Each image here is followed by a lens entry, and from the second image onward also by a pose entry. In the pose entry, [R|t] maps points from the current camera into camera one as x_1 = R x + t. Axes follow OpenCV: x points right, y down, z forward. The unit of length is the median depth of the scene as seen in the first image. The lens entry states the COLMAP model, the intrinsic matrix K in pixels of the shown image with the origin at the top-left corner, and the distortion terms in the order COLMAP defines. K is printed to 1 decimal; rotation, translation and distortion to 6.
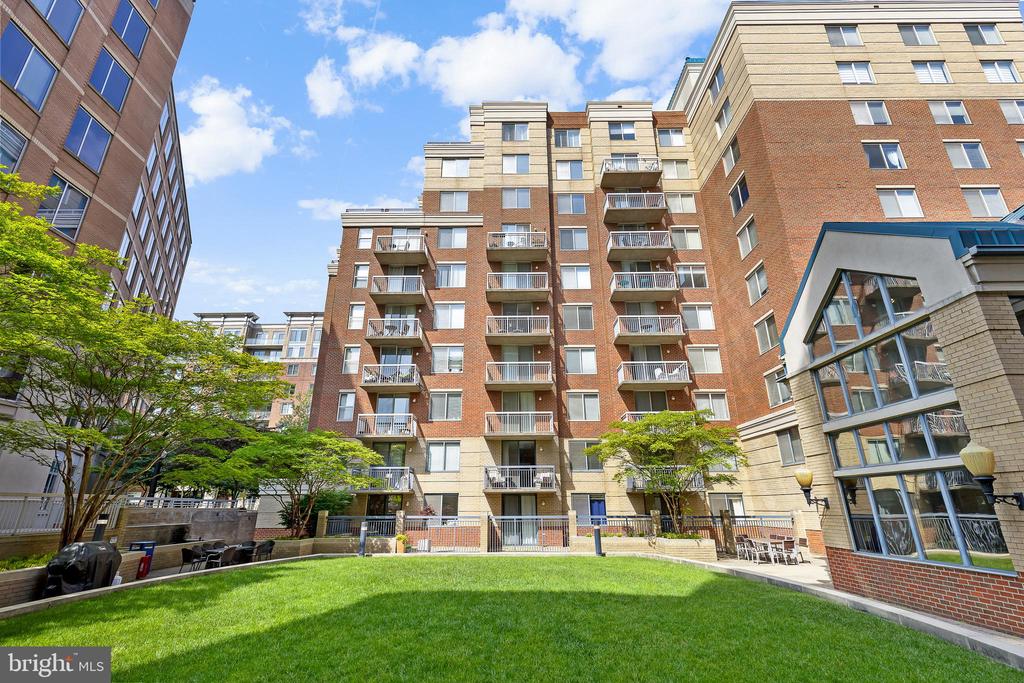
lens RADIAL K [[468.4, 0, 515.9], [0, 468.4, 332.7], [0, 0, 1]] dist [-0.004187, -0.000838]
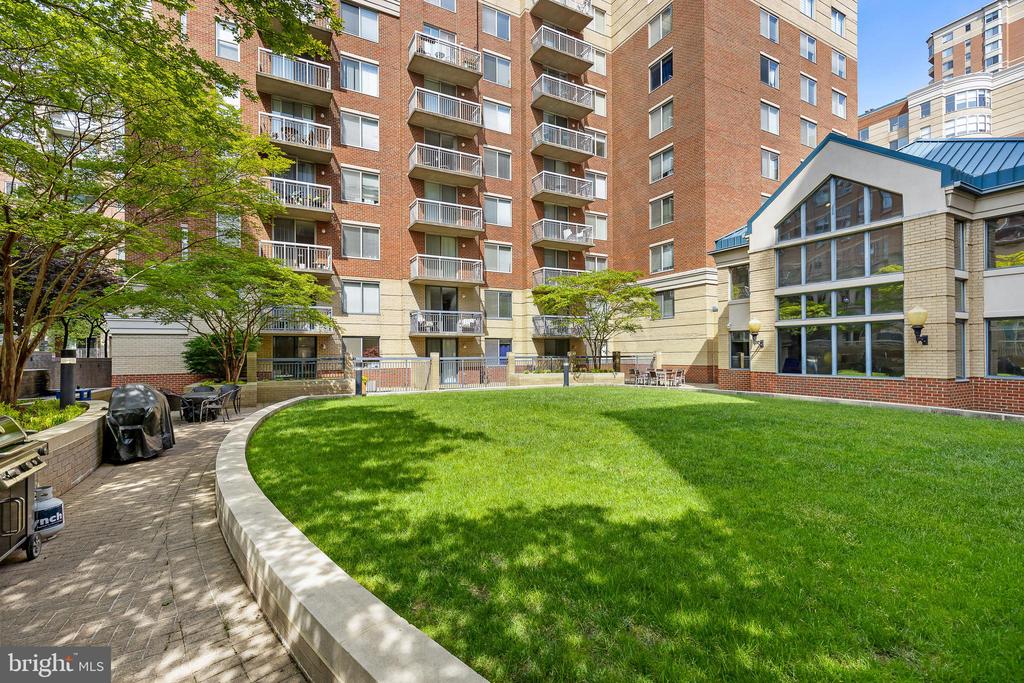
lens RADIAL K [[468.4, 0, 513.2], [0, 468.4, 351.1], [0, 0, 1]] dist [-0.004187, -0.000838]
pose [[0.869903, -0.001159, 0.493222, -0.342432], [-0.166730, 0.940438, 0.296274, 0.042420], [-0.464188, -0.339964, 0.817896, 0.082993]]
